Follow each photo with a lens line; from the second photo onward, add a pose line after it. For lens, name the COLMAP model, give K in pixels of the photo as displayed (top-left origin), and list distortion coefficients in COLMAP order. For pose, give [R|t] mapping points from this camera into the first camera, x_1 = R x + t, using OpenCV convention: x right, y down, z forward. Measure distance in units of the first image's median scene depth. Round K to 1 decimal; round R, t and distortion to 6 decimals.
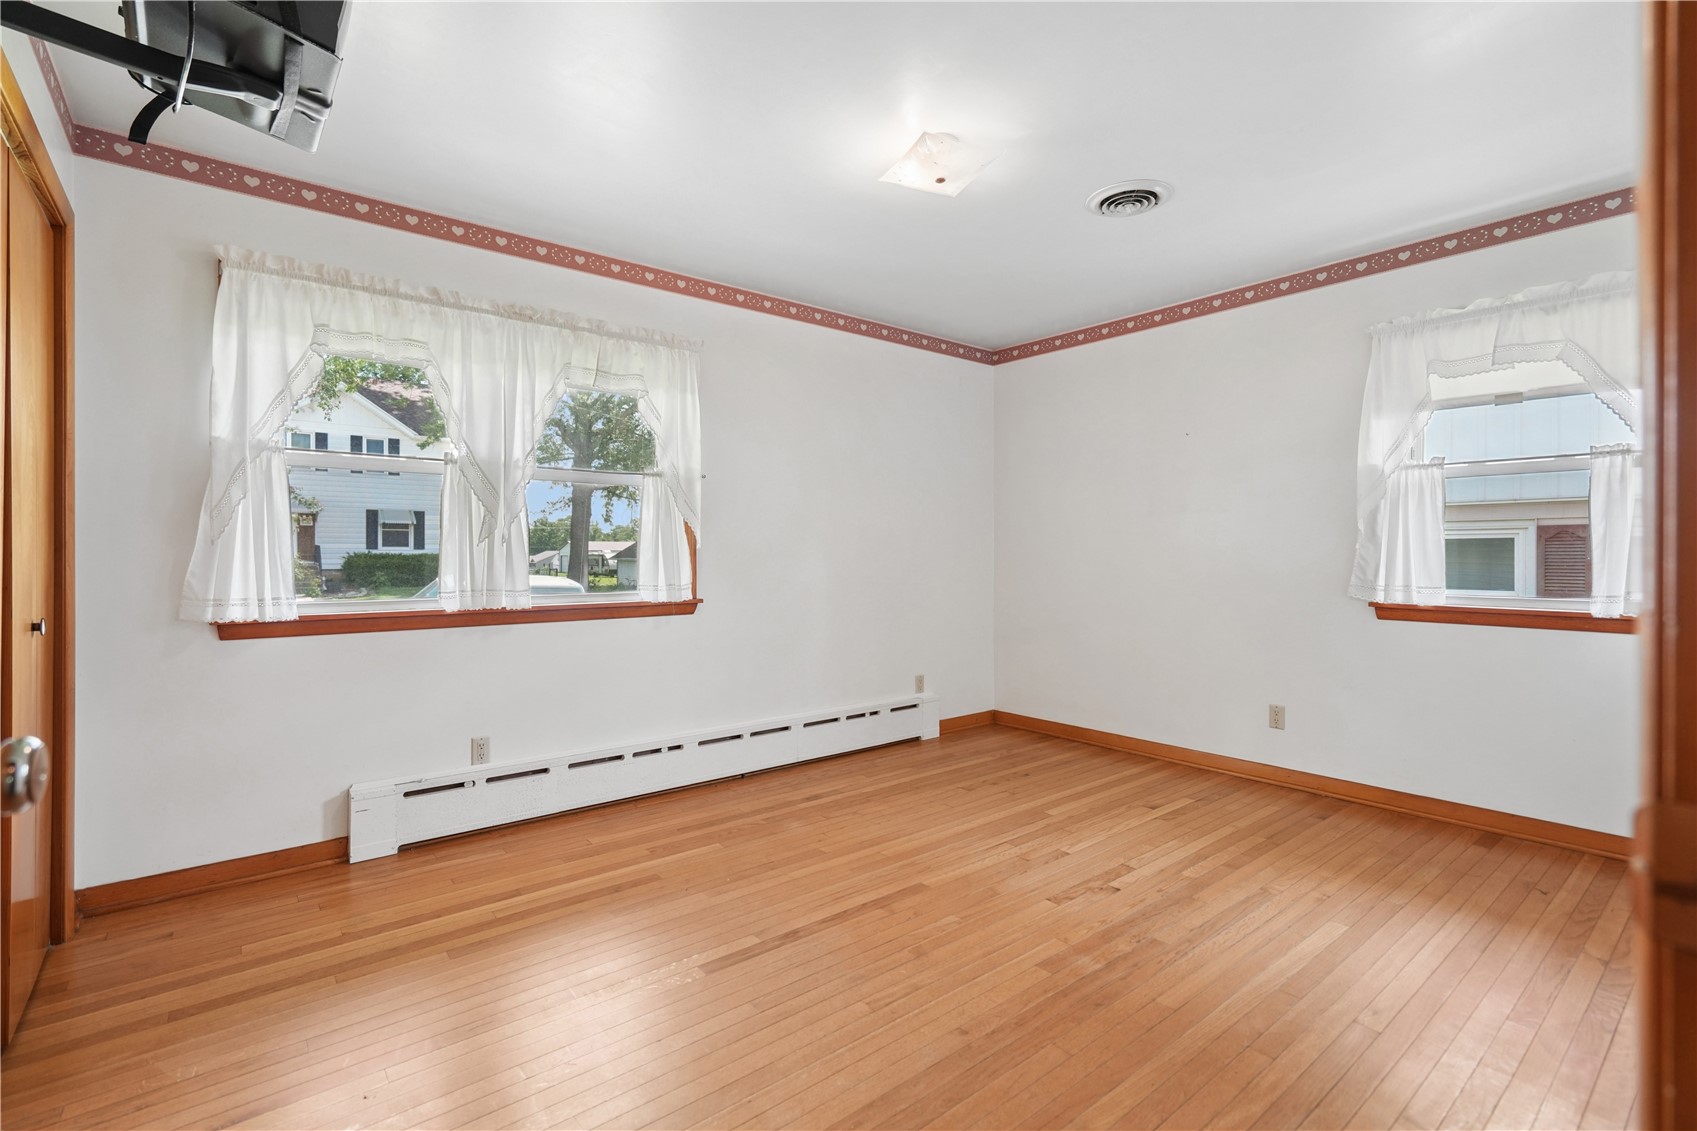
lens RADIAL K [[773.1, 0, 851.2], [0, 773.1, 552.8], [0, 0, 1]] dist [-0.001033, -0.000139]
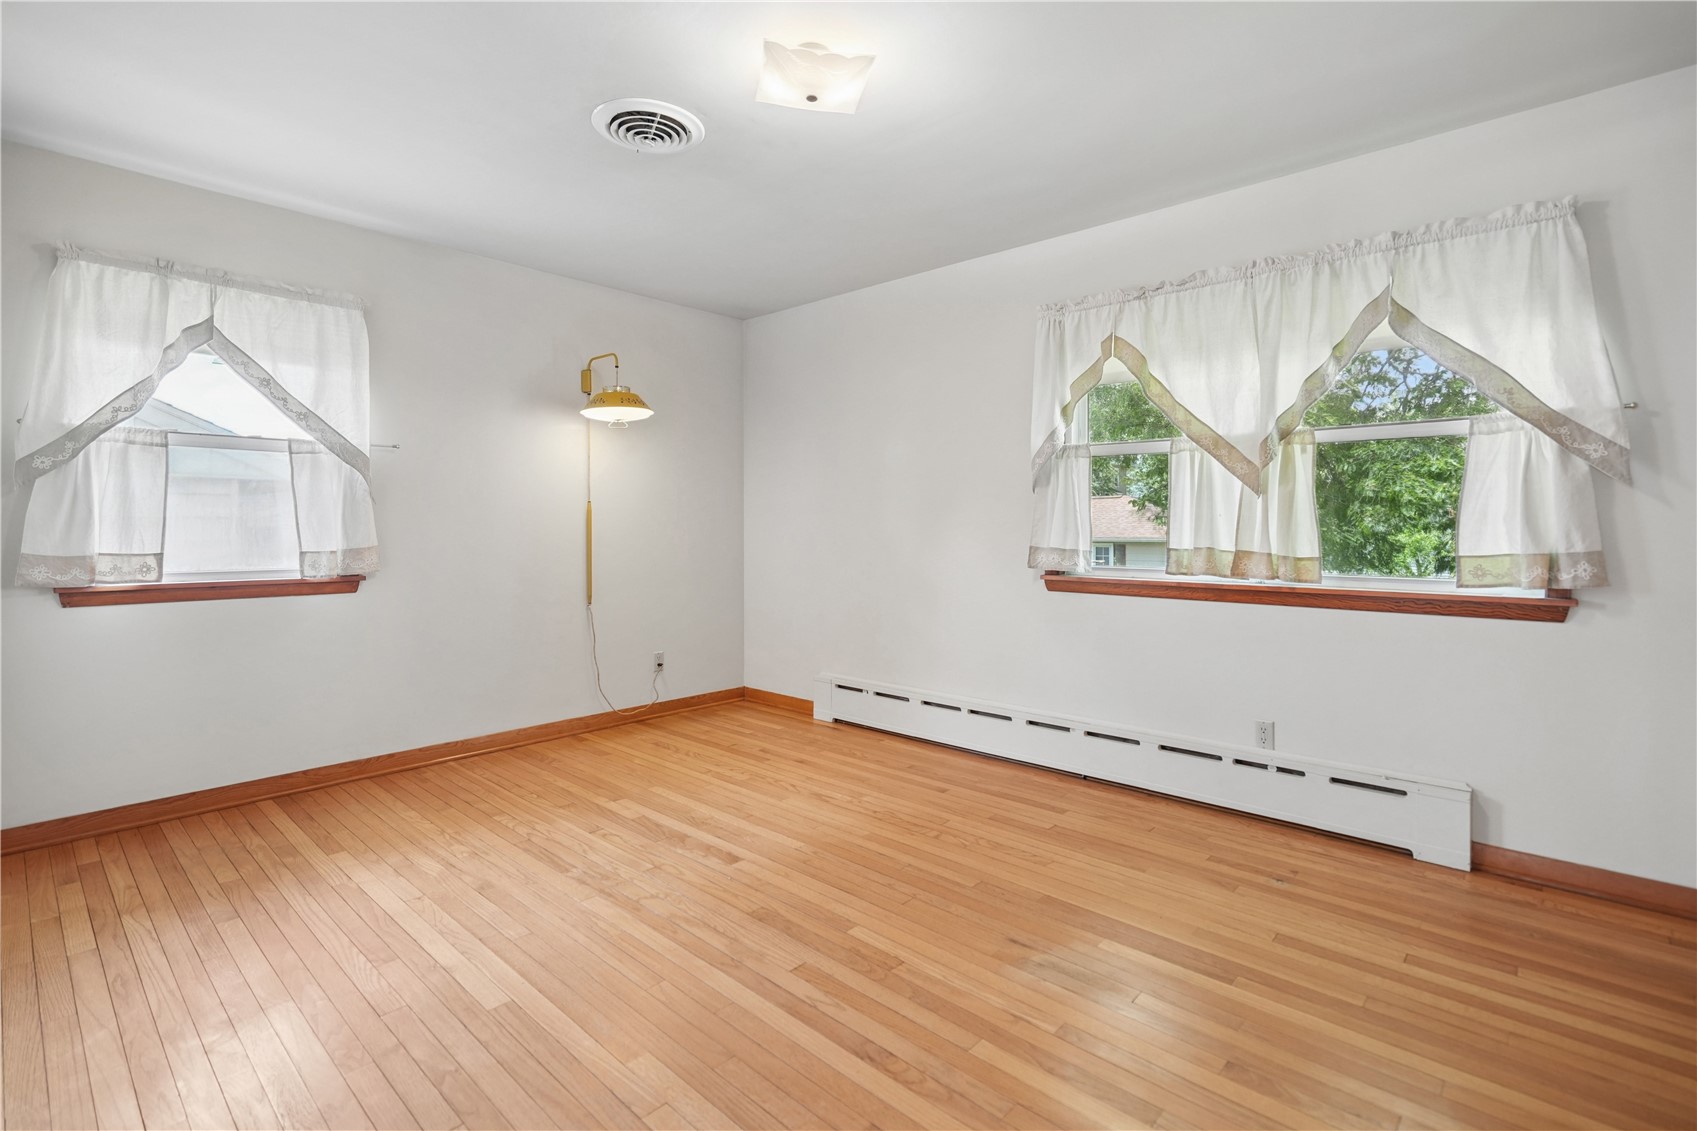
lens RADIAL K [[780.7, 0, 852.5], [0, 780.7, 539.2], [0, 0, 1]] dist [-0.002103, -0.000142]
pose [[0.148947, 0.016071, -0.988715, 0.658503], [-0.005788, 0.999865, 0.015380, 0.007987], [0.988828, 0.003432, 0.149020, 0.590114]]
